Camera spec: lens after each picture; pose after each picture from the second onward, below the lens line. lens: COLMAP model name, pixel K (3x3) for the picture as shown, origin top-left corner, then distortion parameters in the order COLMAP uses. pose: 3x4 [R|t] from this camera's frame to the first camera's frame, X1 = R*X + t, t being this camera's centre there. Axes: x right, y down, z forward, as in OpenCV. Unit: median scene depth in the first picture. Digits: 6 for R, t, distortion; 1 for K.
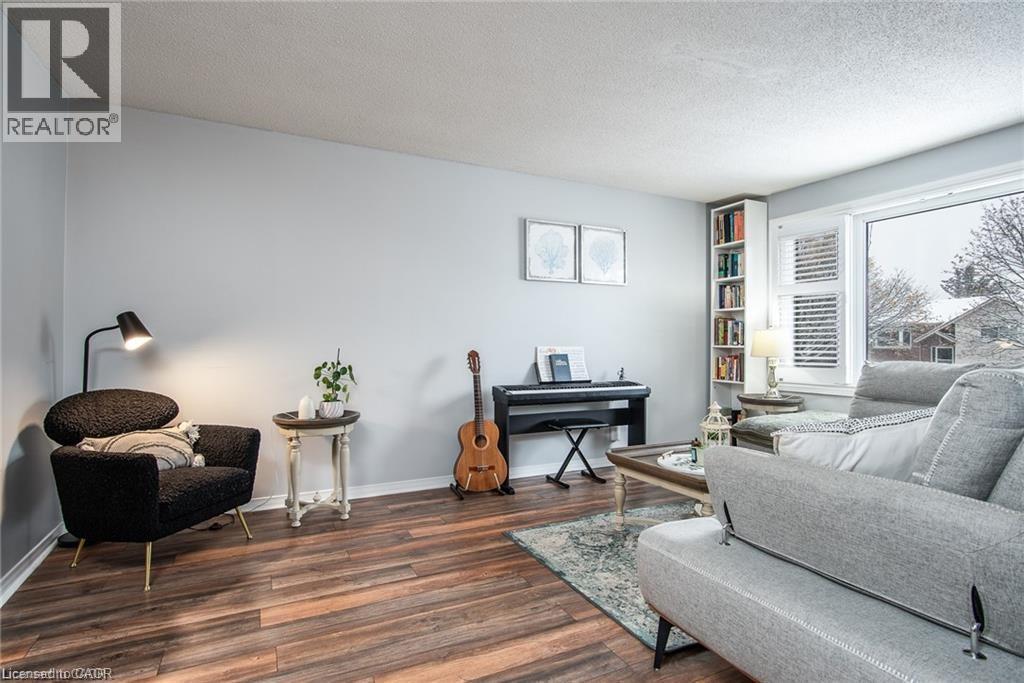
lens RADIAL K [[514.4, 0, 508.4], [0, 514.4, 342.0], [0, 0, 1]] dist [-0.003415, -0.002387]
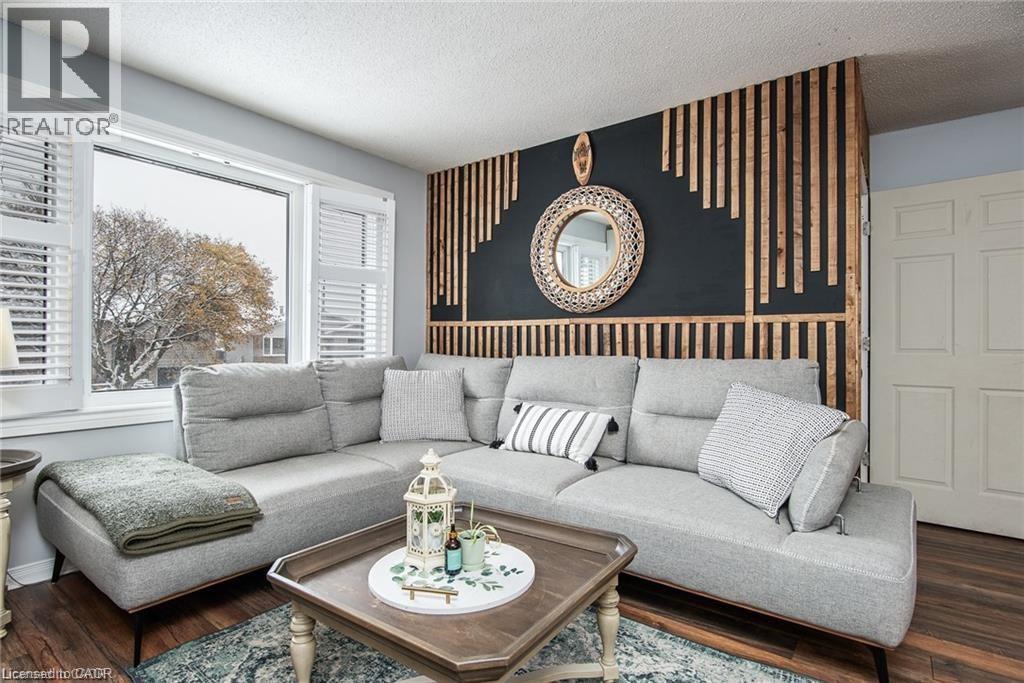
lens RADIAL K [[514.4, 0, 510.7], [0, 514.4, 342.3], [0, 0, 1]] dist [-0.003415, -0.002387]
pose [[-0.454287, 0.001068, 0.890855, -0.084551], [-0.011888, 0.999903, -0.007261, 0.004578], [-0.890776, -0.013889, -0.454230, 0.830200]]
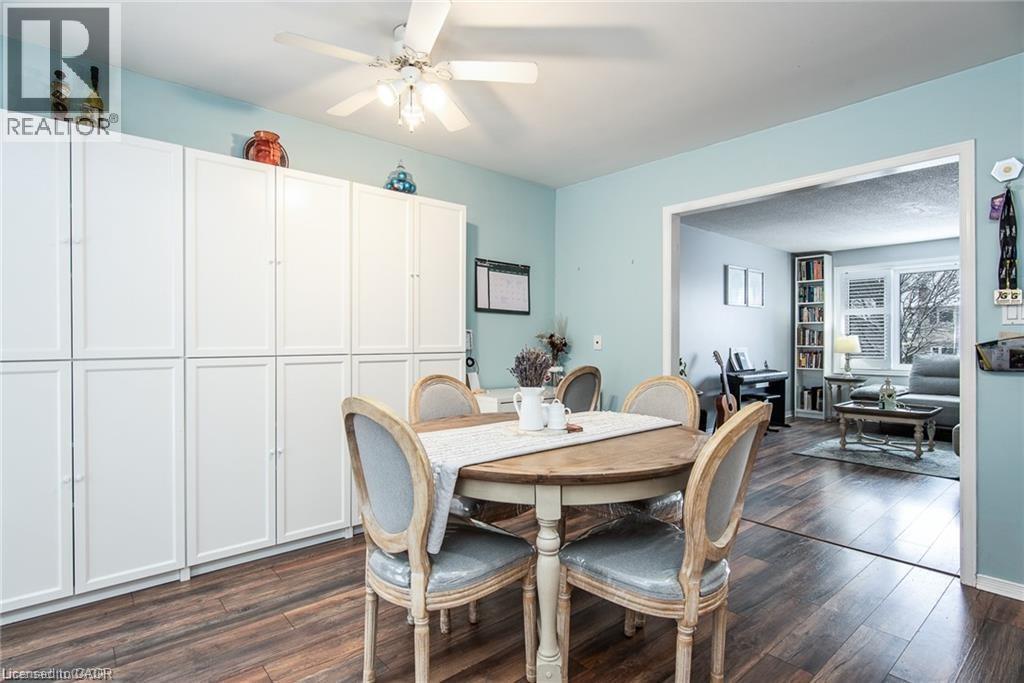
lens RADIAL K [[514.4, 0, 504.9], [0, 514.4, 343.4], [0, 0, 1]] dist [-0.003415, -0.002387]
pose [[0.969222, -0.004531, 0.246145, -1.014206], [0.001906, 0.999939, 0.010900, -0.022863], [-0.246179, -0.010095, 0.969172, -0.343212]]
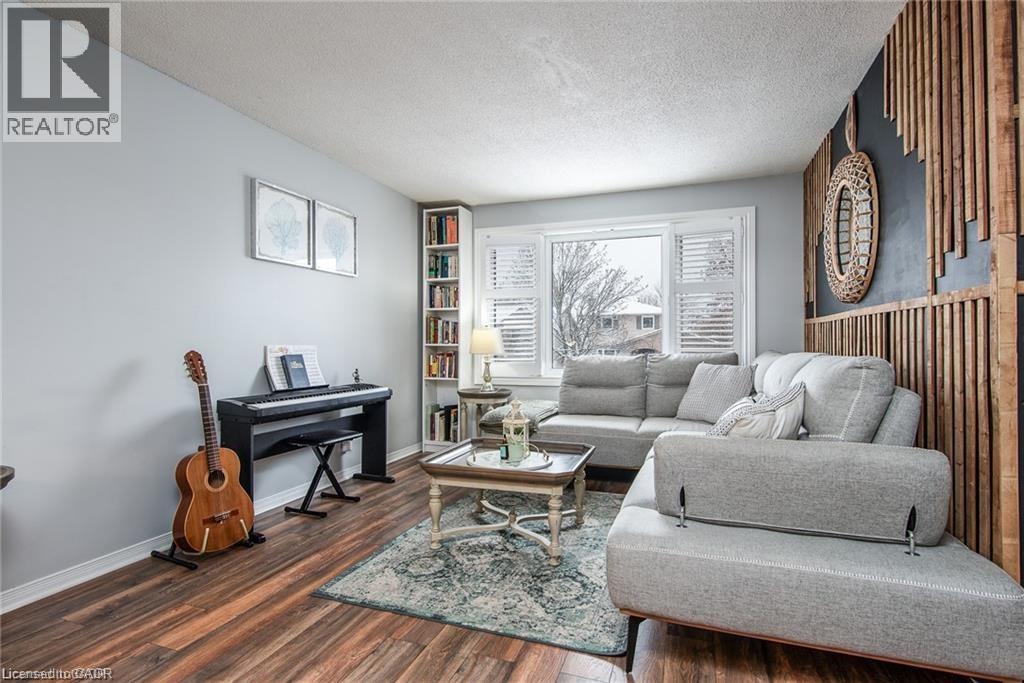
lens RADIAL K [[514.4, 0, 509.4], [0, 514.4, 342.7], [0, 0, 1]] dist [-0.003415, -0.002387]
pose [[0.717602, 0.000157, 0.696454, -0.229751], [-0.001022, 0.999999, 0.000827, 0.004080], [-0.696453, -0.001306, 0.717601, 0.190794]]
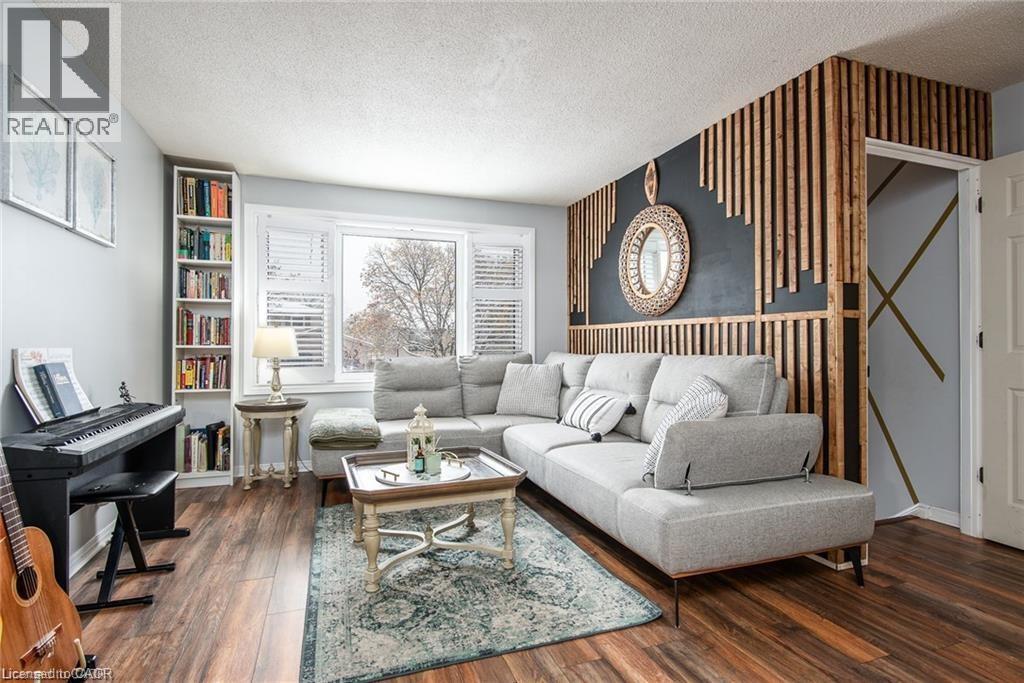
lens RADIAL K [[514.4, 0, 511.0], [0, 514.4, 343.0], [0, 0, 1]] dist [-0.003415, -0.002387]
pose [[0.105757, 0.002417, 0.994389, -0.370065], [-0.004479, 0.999988, -0.001954, 0.003119], [-0.994382, -0.004247, 0.105766, 0.519760]]
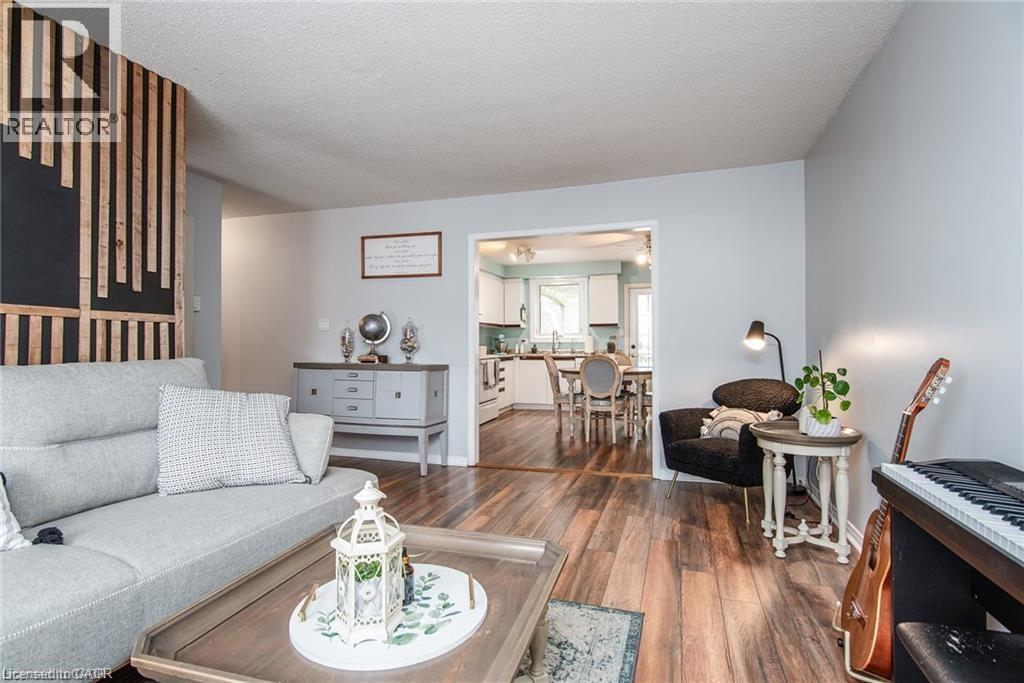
lens RADIAL K [[514.4, 0, 513.0], [0, 514.4, 341.8], [0, 0, 1]] dist [-0.003415, -0.002387]
pose [[-0.694293, -0.004865, -0.719676, 0.440926], [0.005721, 0.999908, -0.012277, 0.005733], [0.719670, -0.012641, -0.694201, 0.974231]]
